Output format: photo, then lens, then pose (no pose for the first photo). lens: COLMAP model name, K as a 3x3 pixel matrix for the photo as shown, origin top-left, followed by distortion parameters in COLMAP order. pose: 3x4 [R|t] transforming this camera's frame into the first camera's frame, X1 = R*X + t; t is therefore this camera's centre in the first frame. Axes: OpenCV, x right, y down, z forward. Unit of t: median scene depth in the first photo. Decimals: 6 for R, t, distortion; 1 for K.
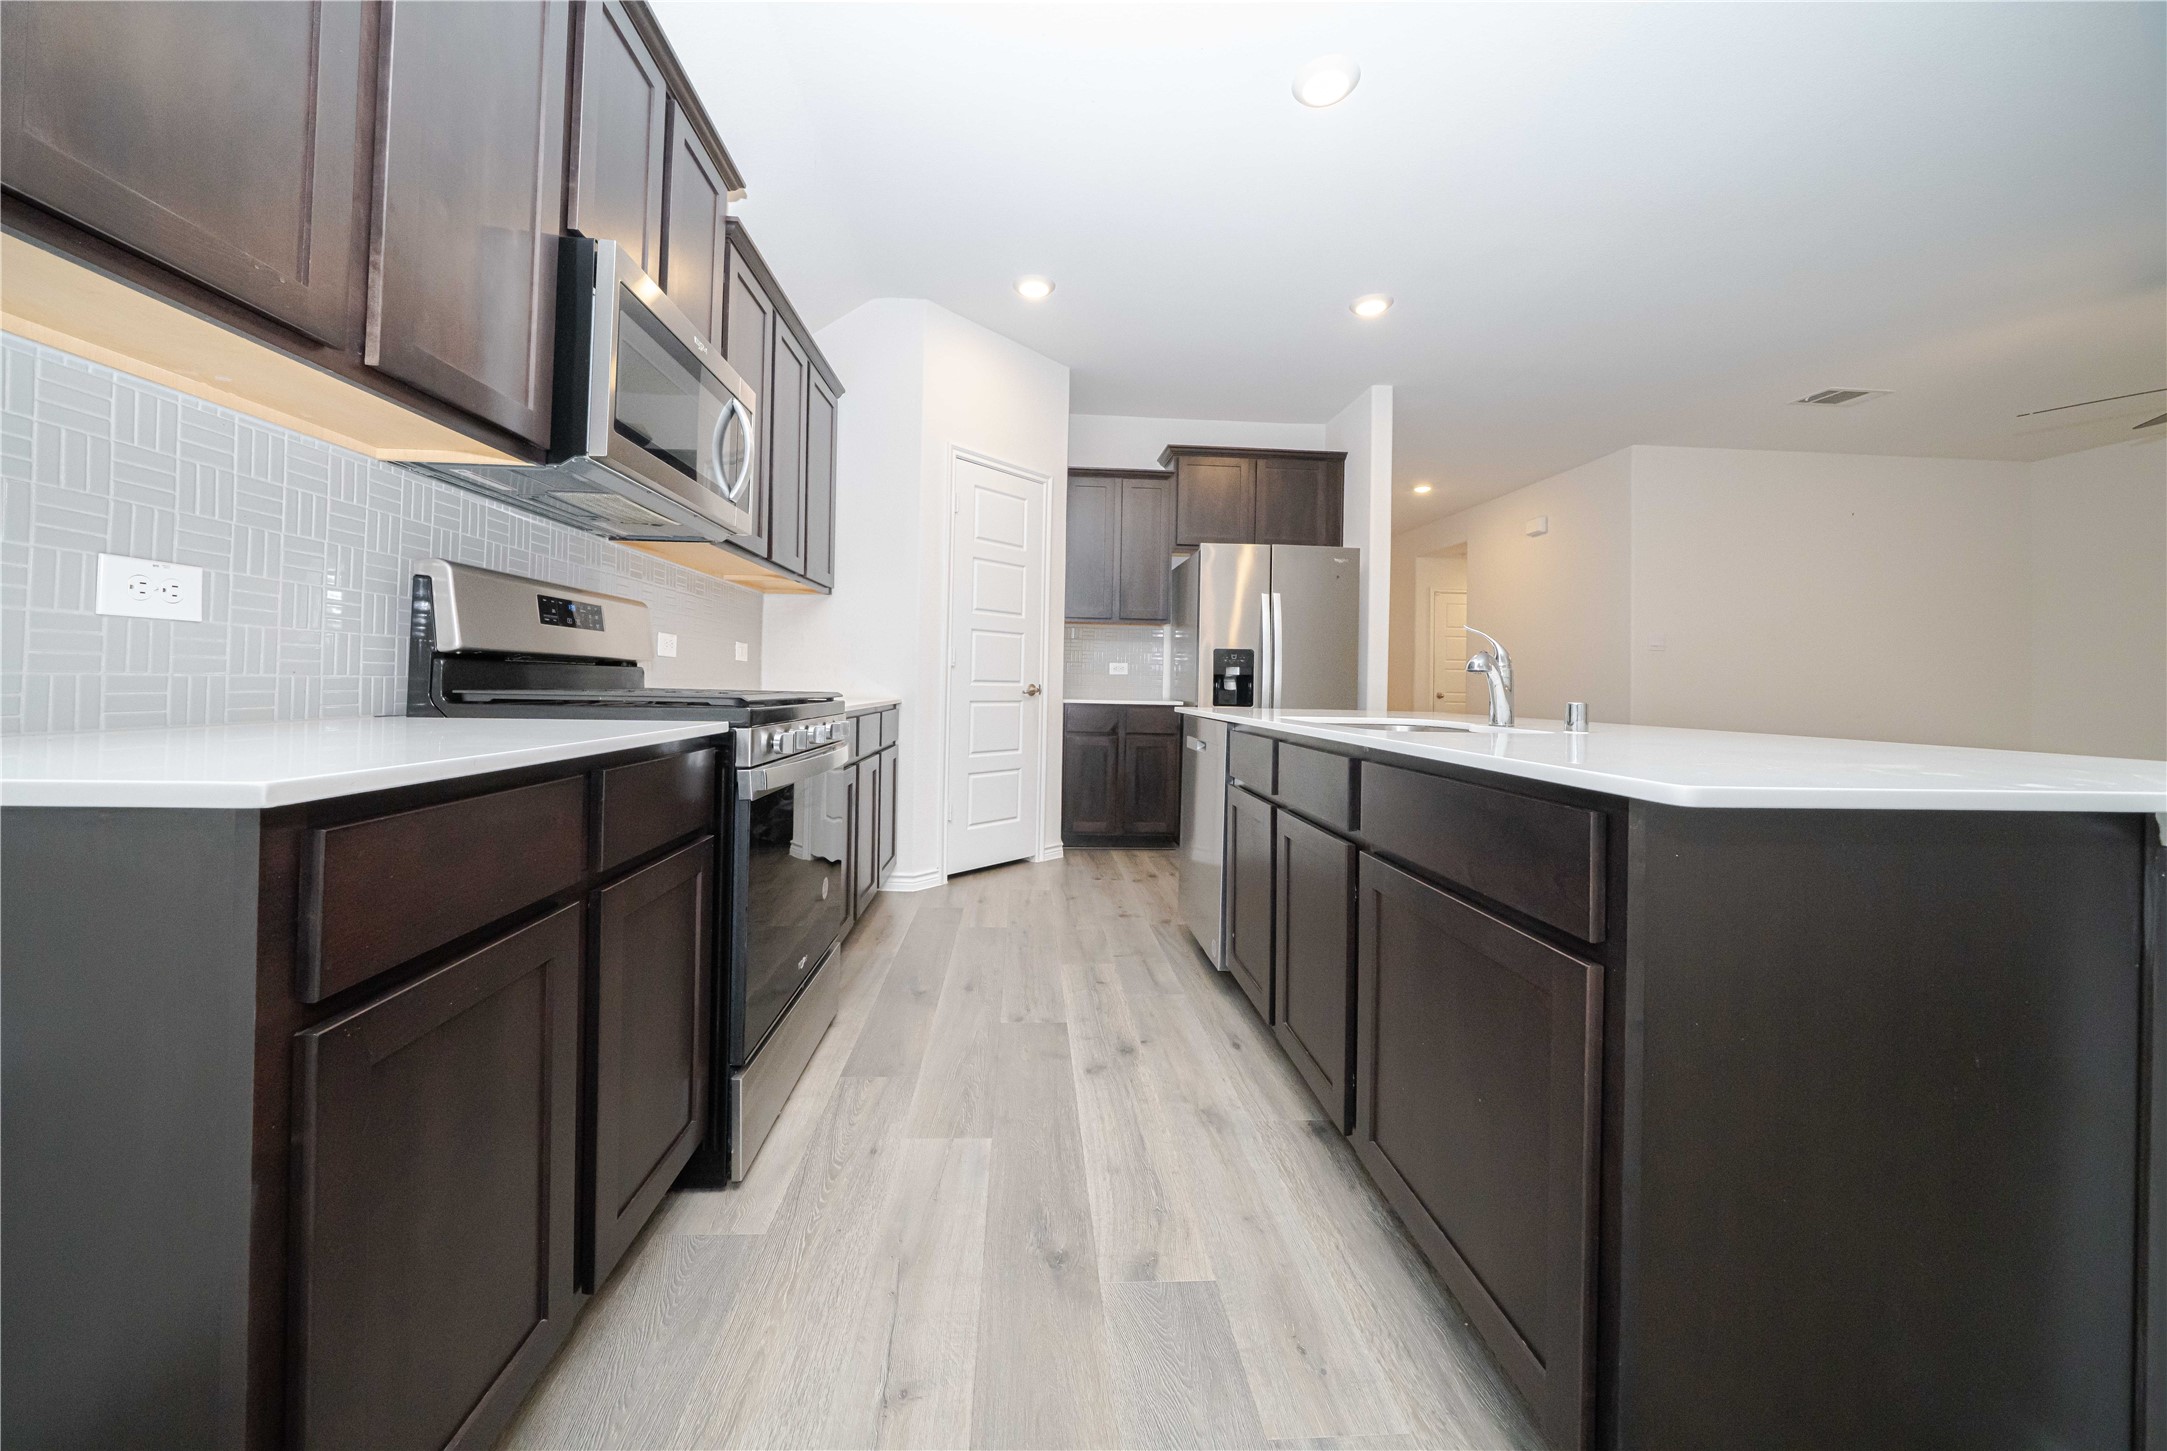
lens RADIAL K [[750.9, 0, 1063.1], [0, 750.9, 687.0], [0, 0, 1]] dist [-0.007013, -0.000019]
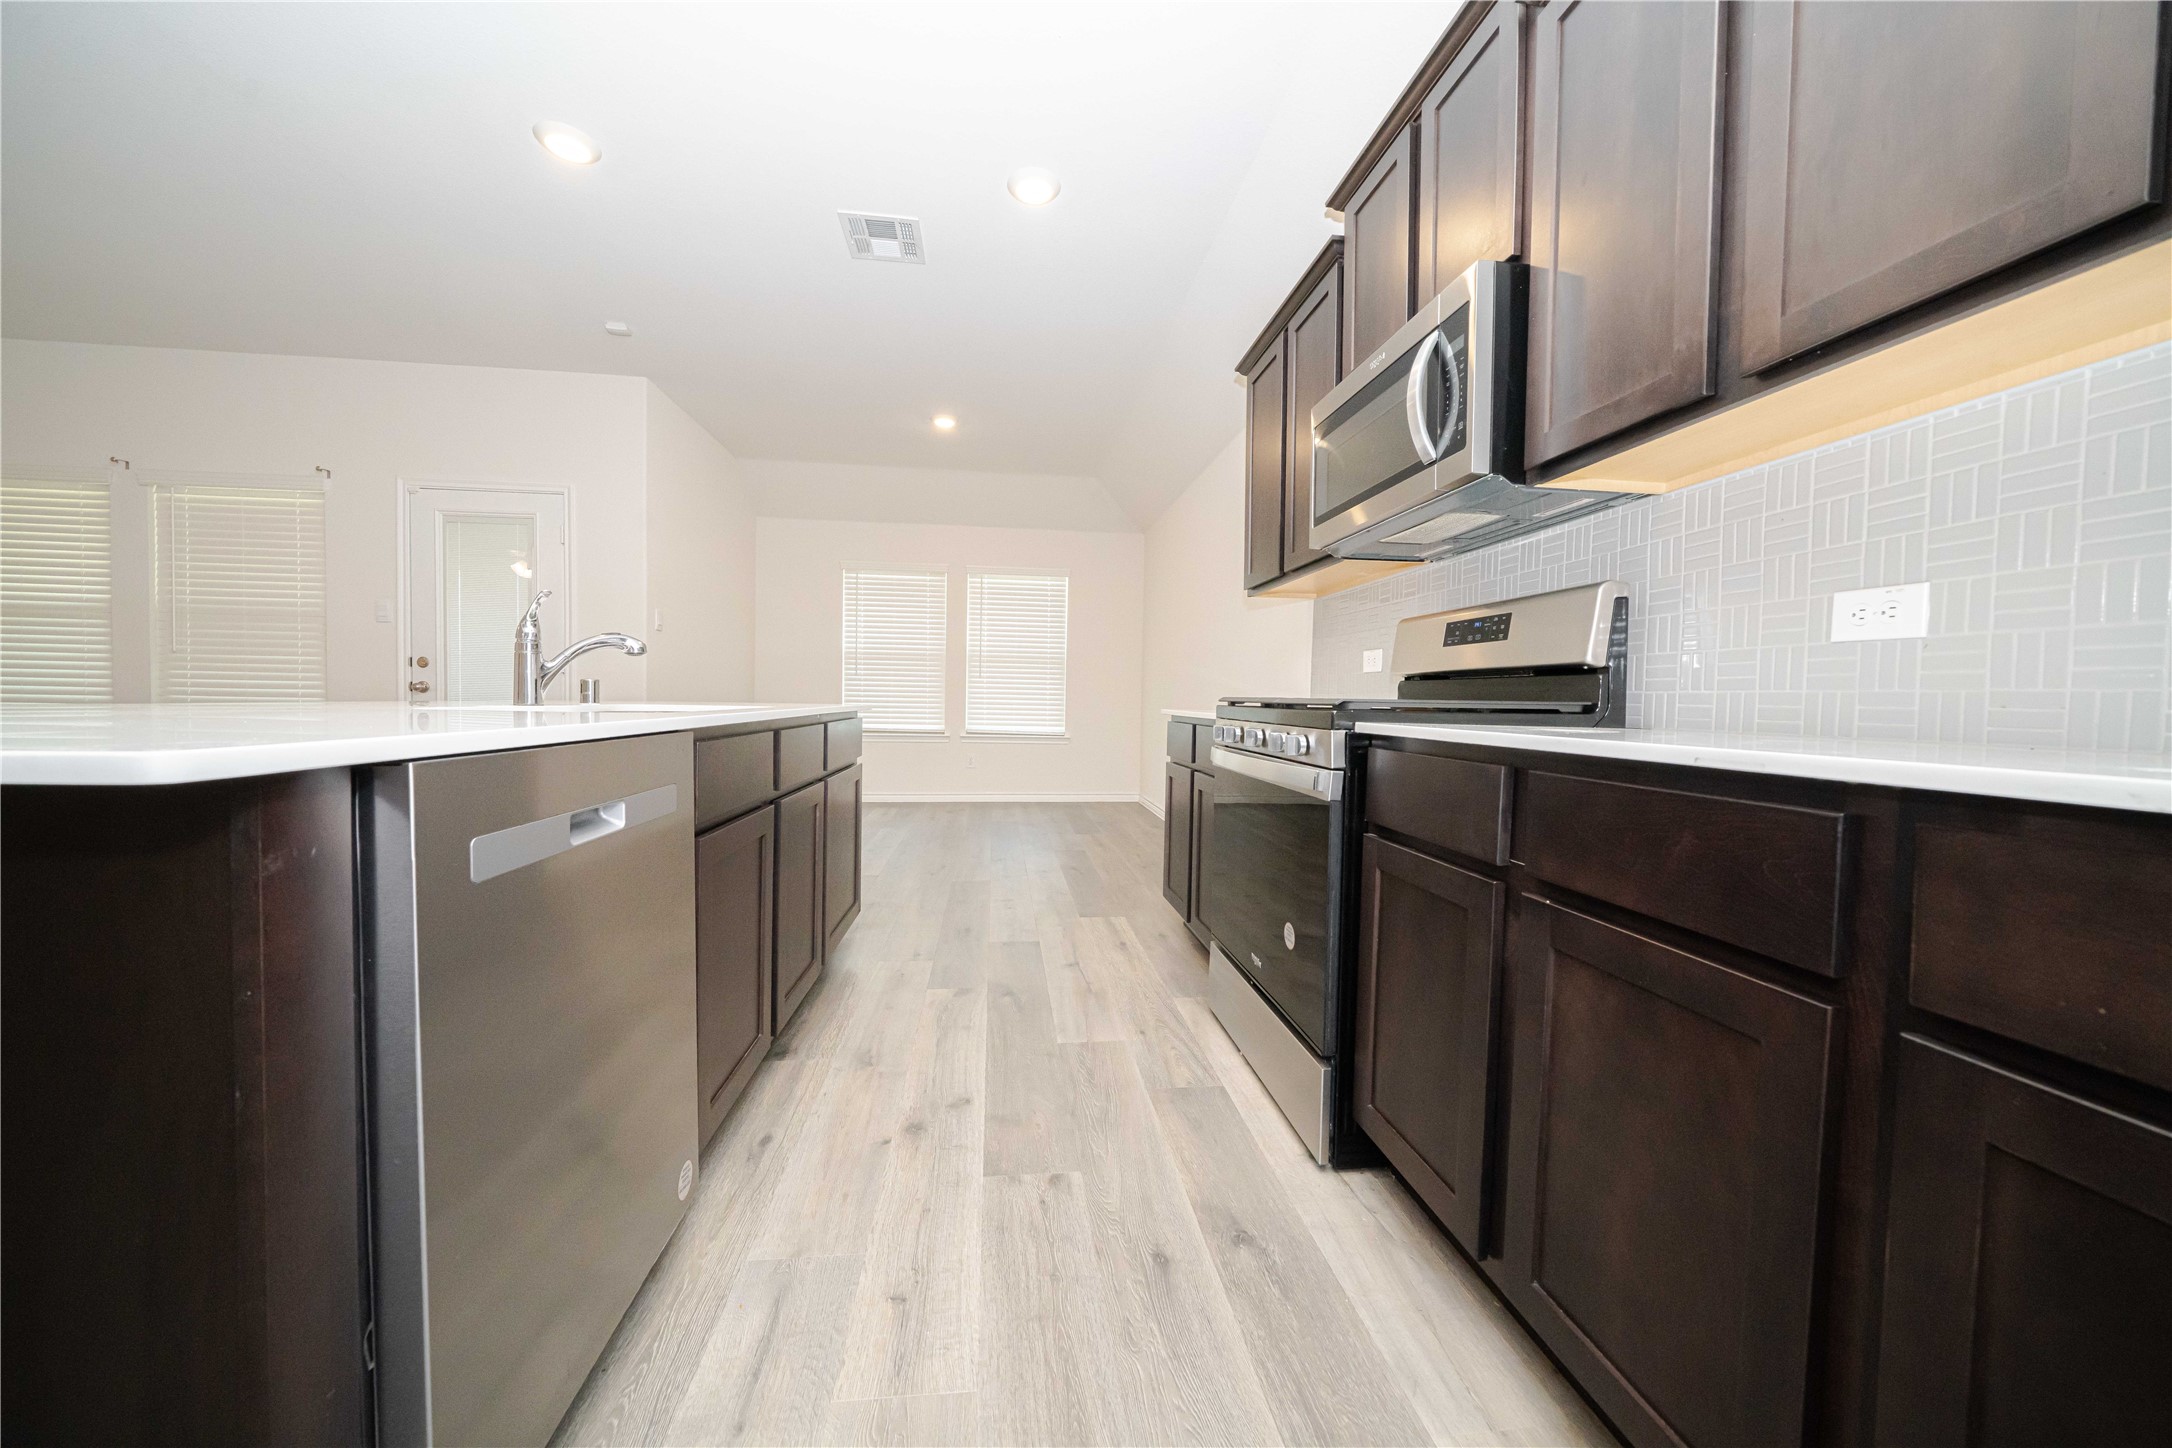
lens RADIAL K [[739.2, 0, 1080.8], [0, 739.2, 719.4], [0, 0, 1]] dist [-0.007318, 0.000107]
pose [[-0.997277, -0.032626, -0.066133, -0.023925], [-0.034783, 0.998891, 0.031730, 0.011135], [0.065025, 0.033944, -0.997306, 1.565061]]
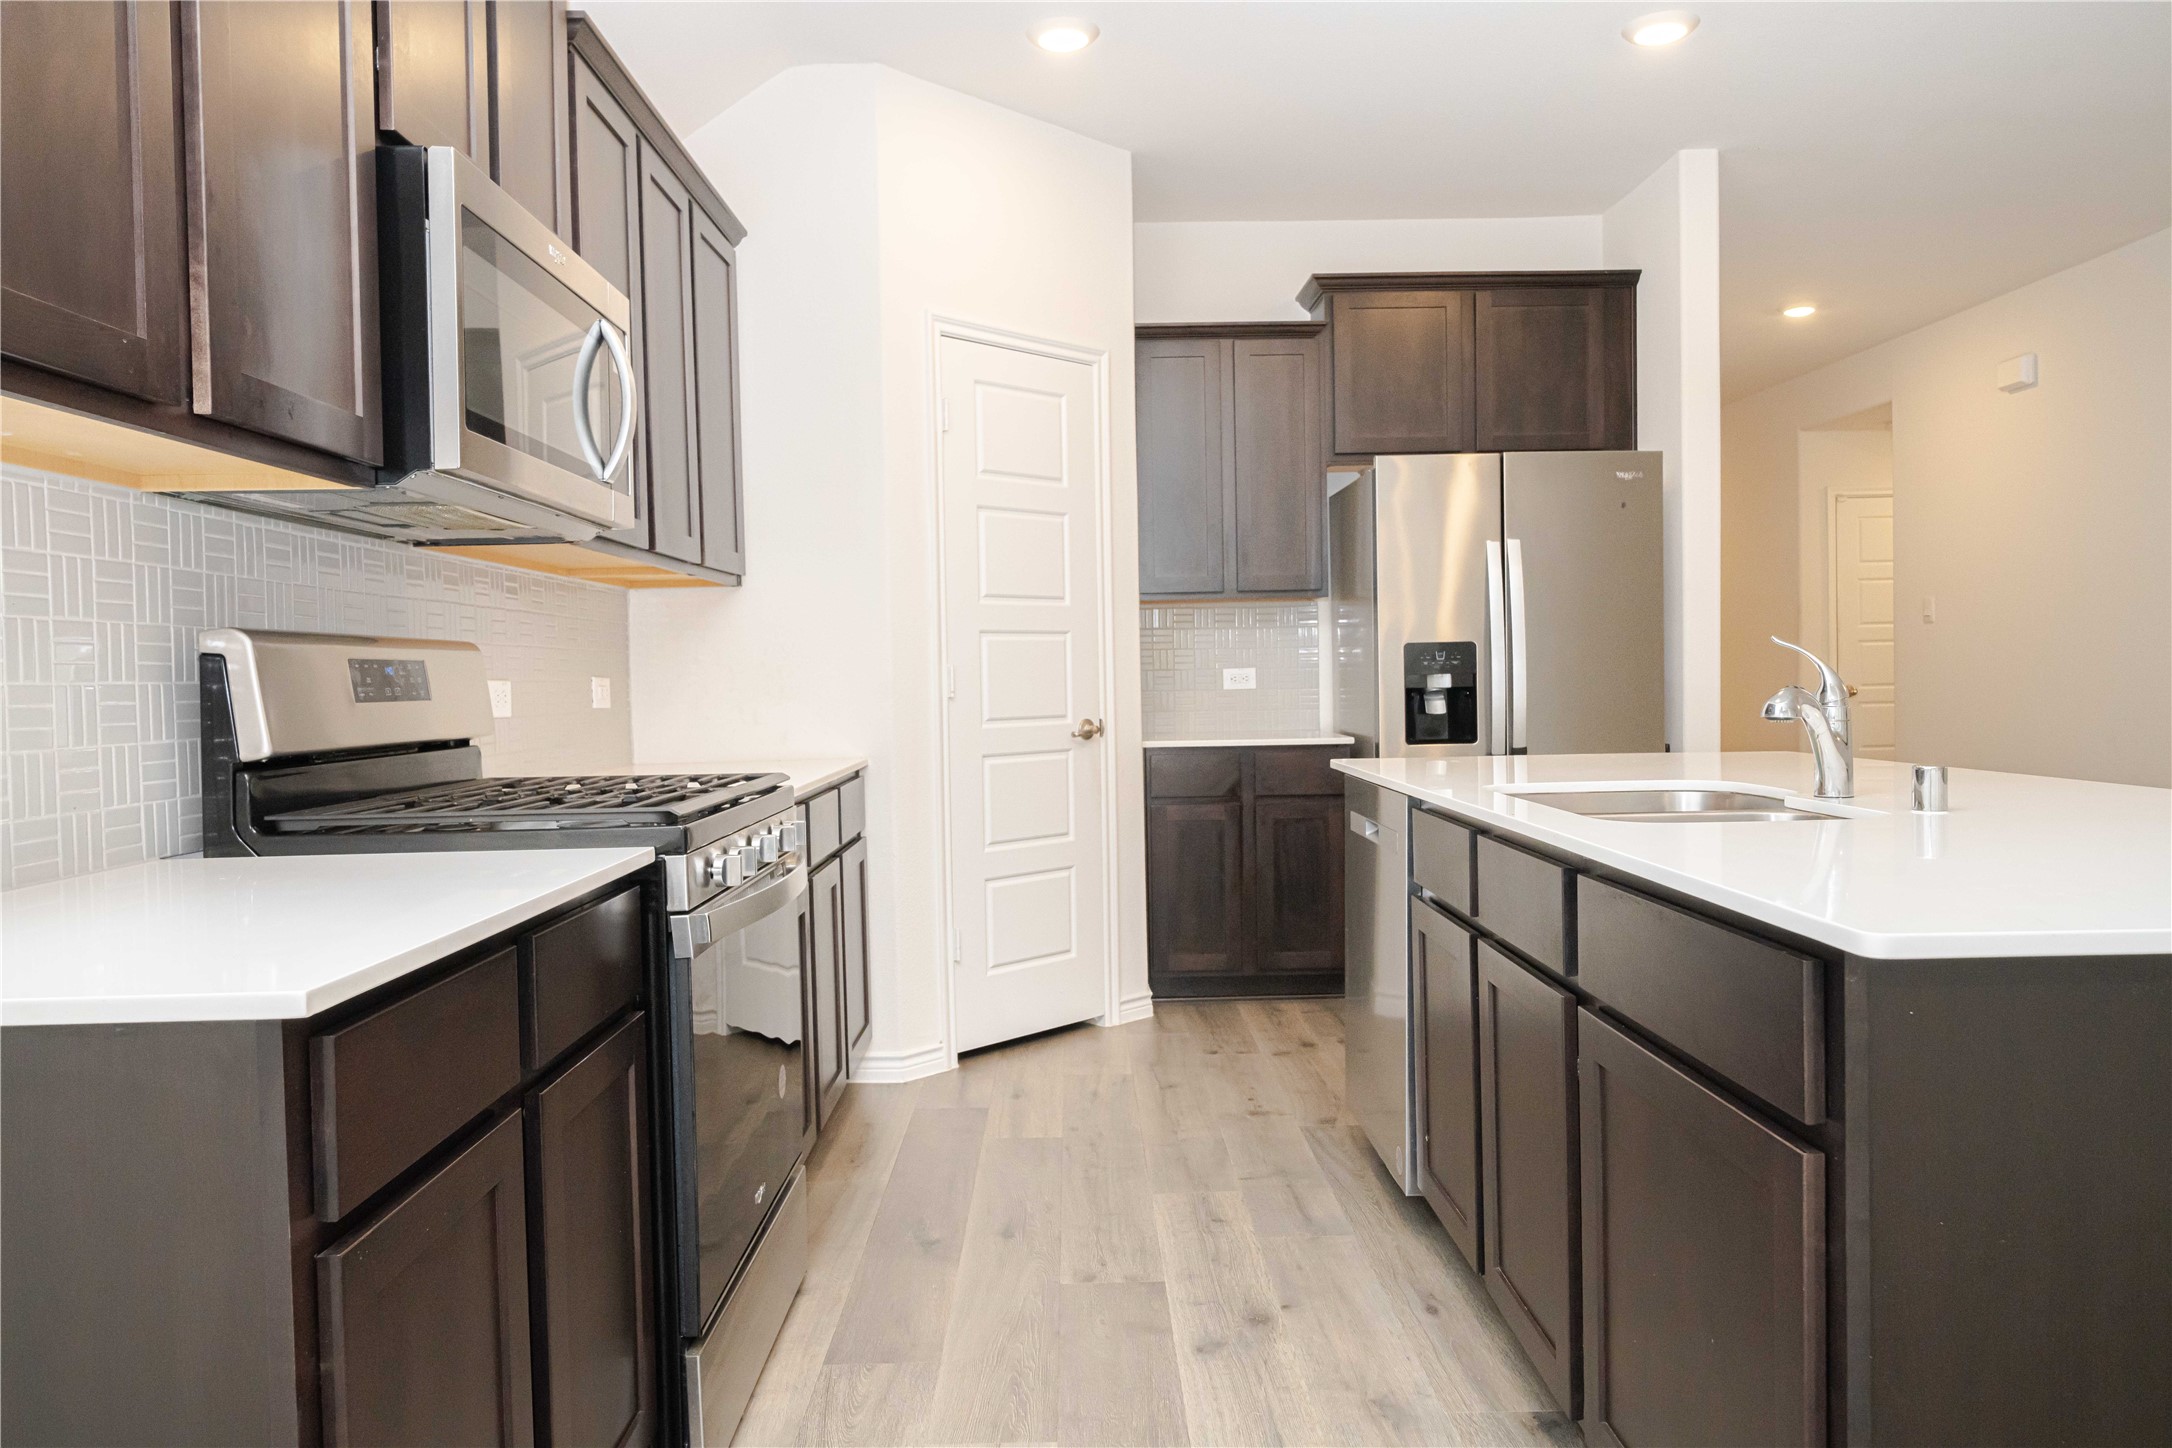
lens RADIAL K [[1458.4, 0, 1079.3], [0, 1458.4, 716.8], [0, 0, 1]] dist [-0.000535, 0.003403]
pose [[0.998163, -0.038937, -0.046410, 0.008206], [0.040090, 0.998903, 0.024184, -0.059026], [0.045418, -0.026000, 0.998630, -0.211224]]
